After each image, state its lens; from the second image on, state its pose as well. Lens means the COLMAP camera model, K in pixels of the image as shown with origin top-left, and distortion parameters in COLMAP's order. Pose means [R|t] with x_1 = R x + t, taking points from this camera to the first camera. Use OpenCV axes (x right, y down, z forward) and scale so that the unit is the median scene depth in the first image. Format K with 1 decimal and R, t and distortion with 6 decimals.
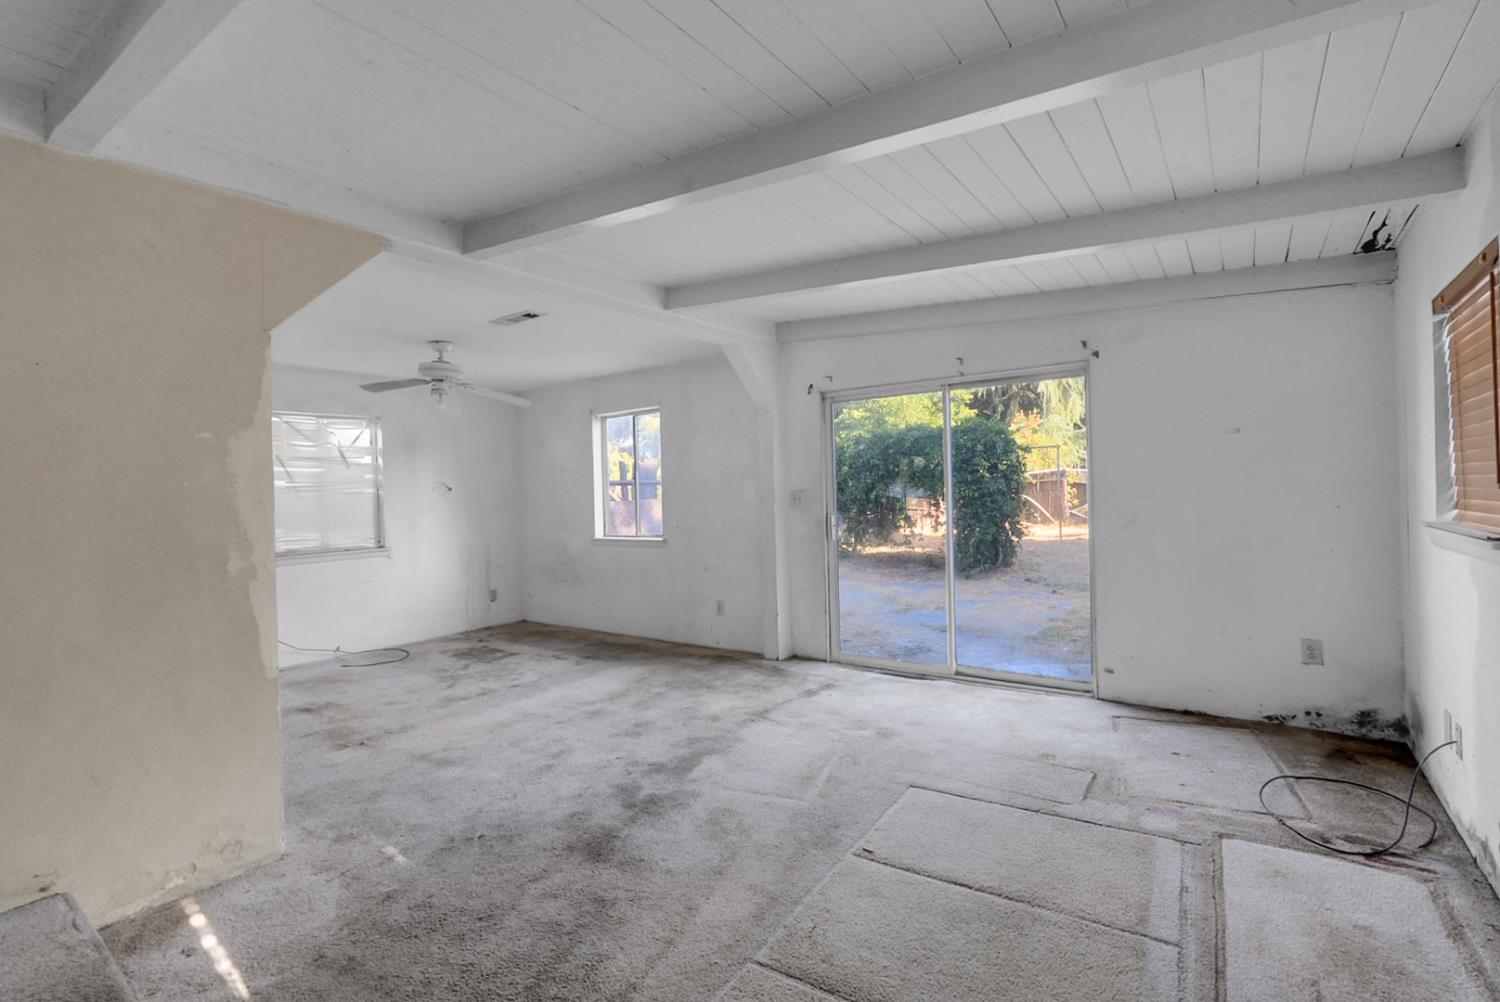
lens RADIAL K [[665.4, 0, 756.0], [0, 665.4, 488.9], [0, 0, 1]] dist [-0.009625, 0.004634]
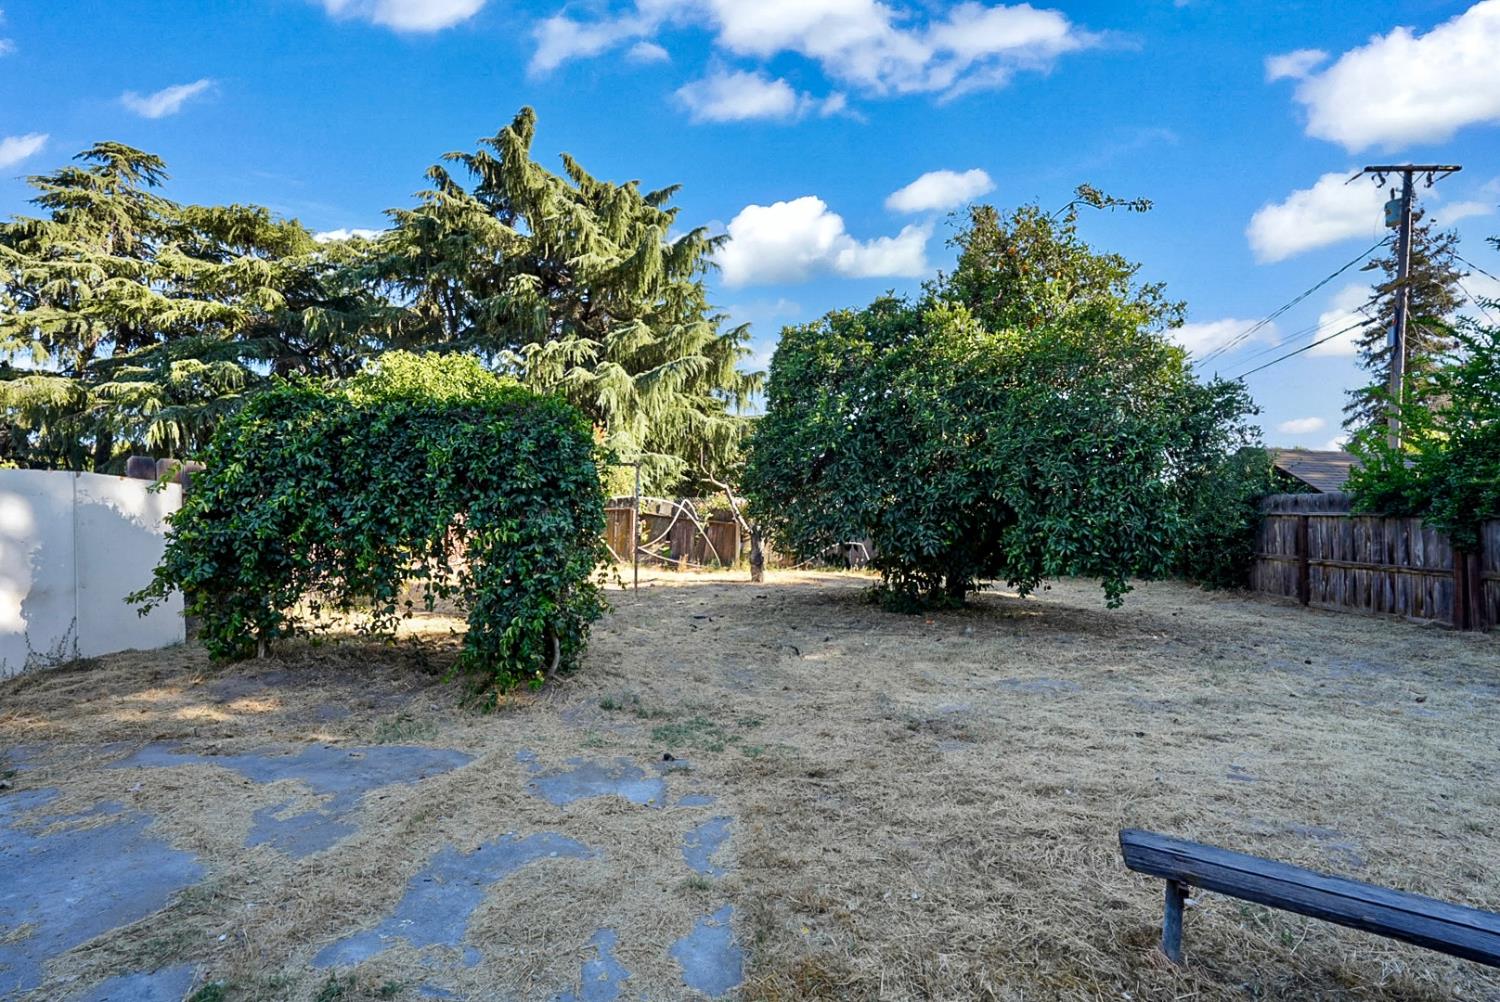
lens RADIAL K [[662.4, 0, 743.2], [0, 662.4, 511.2], [0, 0, 1]] dist [-0.007919, 0.000351]
pose [[0.805509, 0.042271, 0.591074, 0.170569], [-0.042711, 0.999000, -0.013239, -0.011701], [-0.591042, -0.014582, 0.806509, 0.486685]]
